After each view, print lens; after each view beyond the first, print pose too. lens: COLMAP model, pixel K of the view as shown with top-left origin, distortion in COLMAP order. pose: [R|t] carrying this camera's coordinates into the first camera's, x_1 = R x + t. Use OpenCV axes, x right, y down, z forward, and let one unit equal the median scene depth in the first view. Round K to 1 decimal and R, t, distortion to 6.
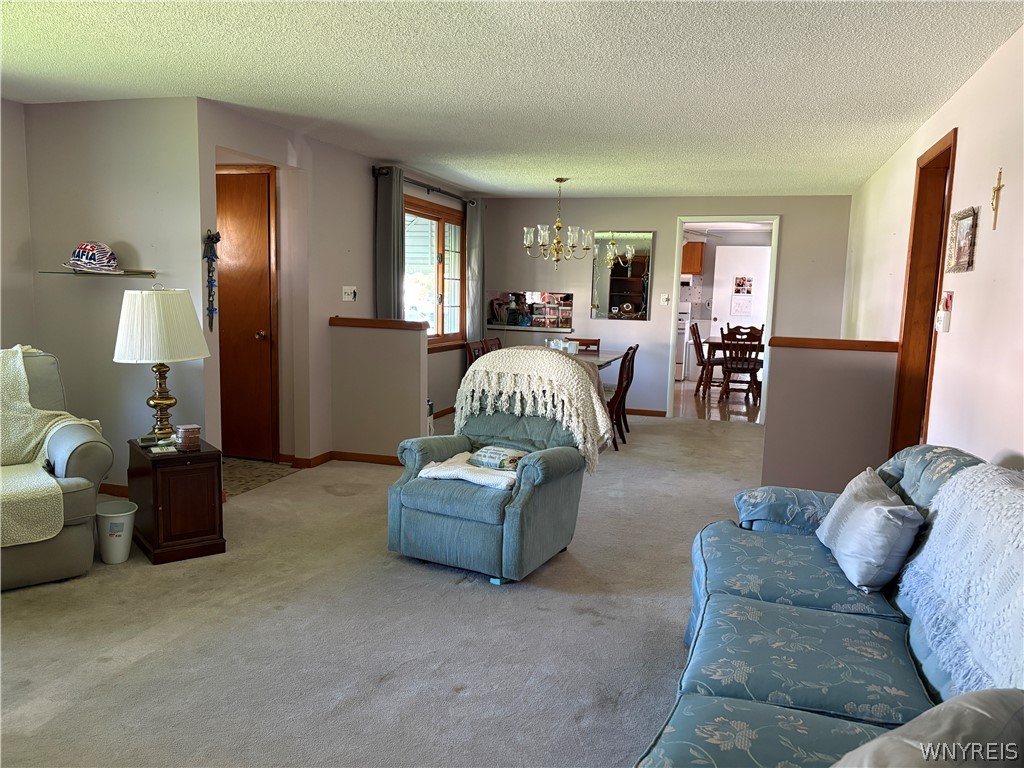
lens RADIAL K [[764.3, 0, 512.0], [0, 764.3, 384.0], [0, 0, 1]] dist [0.021966, -0.001737]
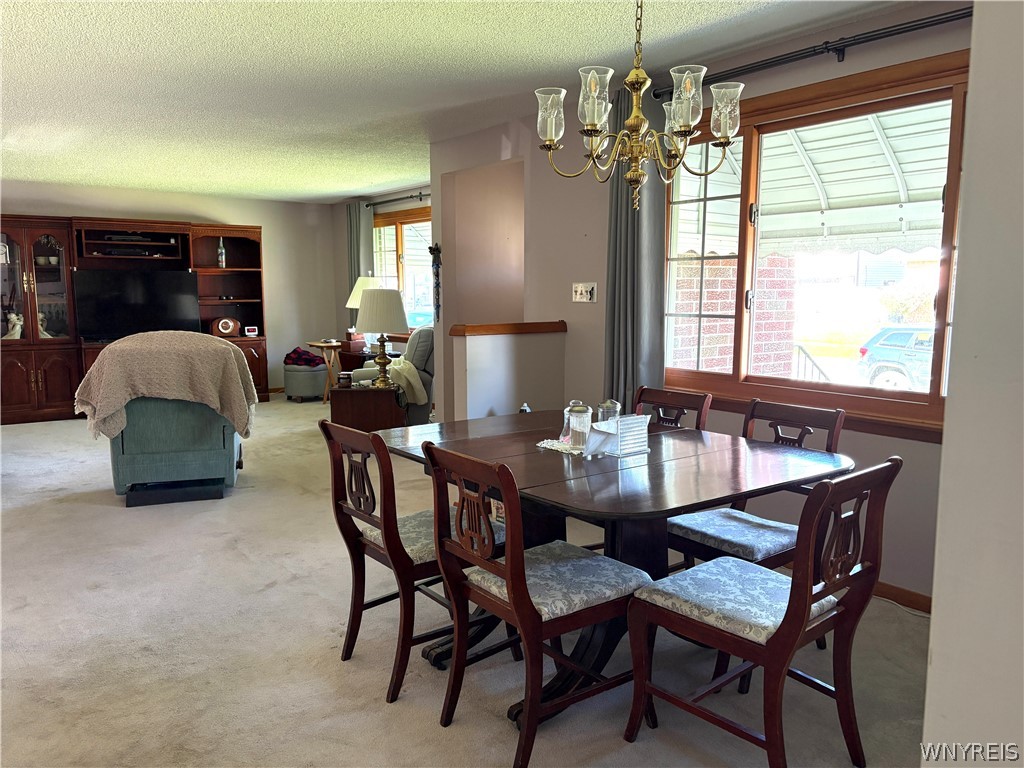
lens RADIAL K [[764.3, 0, 512.0], [0, 764.3, 384.0], [0, 0, 1]] dist [0.021966, -0.001737]
pose [[-0.568087, 0.075253, -0.819521, 0.588974], [-0.111885, 0.979502, 0.167502, -0.195032], [0.815328, 0.186848, -0.548023, 1.807605]]
